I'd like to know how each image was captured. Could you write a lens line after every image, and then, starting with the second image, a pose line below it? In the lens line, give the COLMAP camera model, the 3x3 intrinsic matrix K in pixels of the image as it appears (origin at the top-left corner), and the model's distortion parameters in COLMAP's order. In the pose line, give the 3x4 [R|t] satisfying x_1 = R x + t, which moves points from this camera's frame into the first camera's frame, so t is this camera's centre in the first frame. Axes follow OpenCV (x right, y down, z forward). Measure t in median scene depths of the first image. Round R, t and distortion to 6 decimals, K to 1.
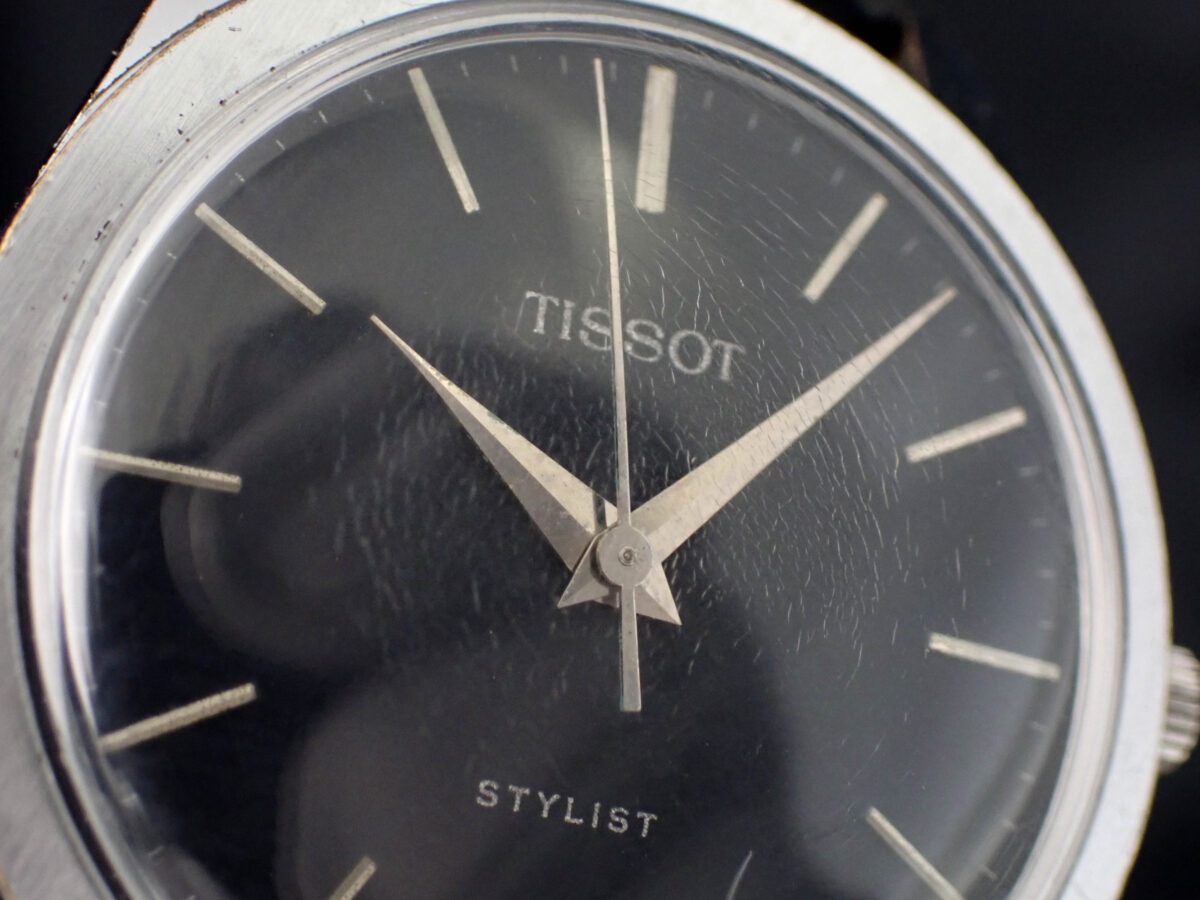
lens RADIAL K [[2886.3, 0, 599.7], [0, 2886.3, 441.2], [0, 0, 1]] dist [0.079752, 0.000000]
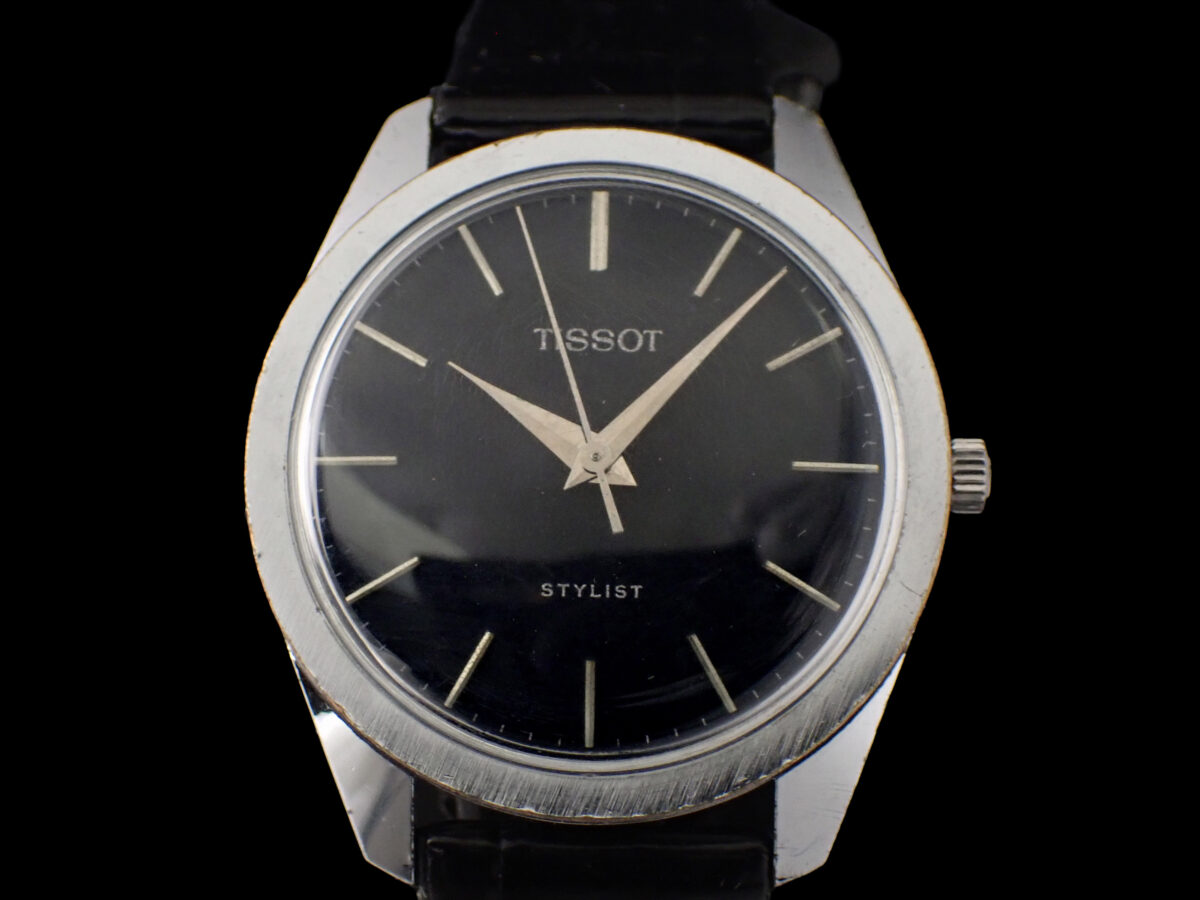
lens RADIAL K [[2886.3, 0, 599.8], [0, 2886.3, 452.9], [0, 0, 1]] dist [0.079752, 0.000000]
pose [[0.917183, -0.192057, -0.349127, 0.664380], [0.206143, 0.978516, 0.003265, 0.030807], [0.341000, -0.074964, 0.937070, -0.777214]]
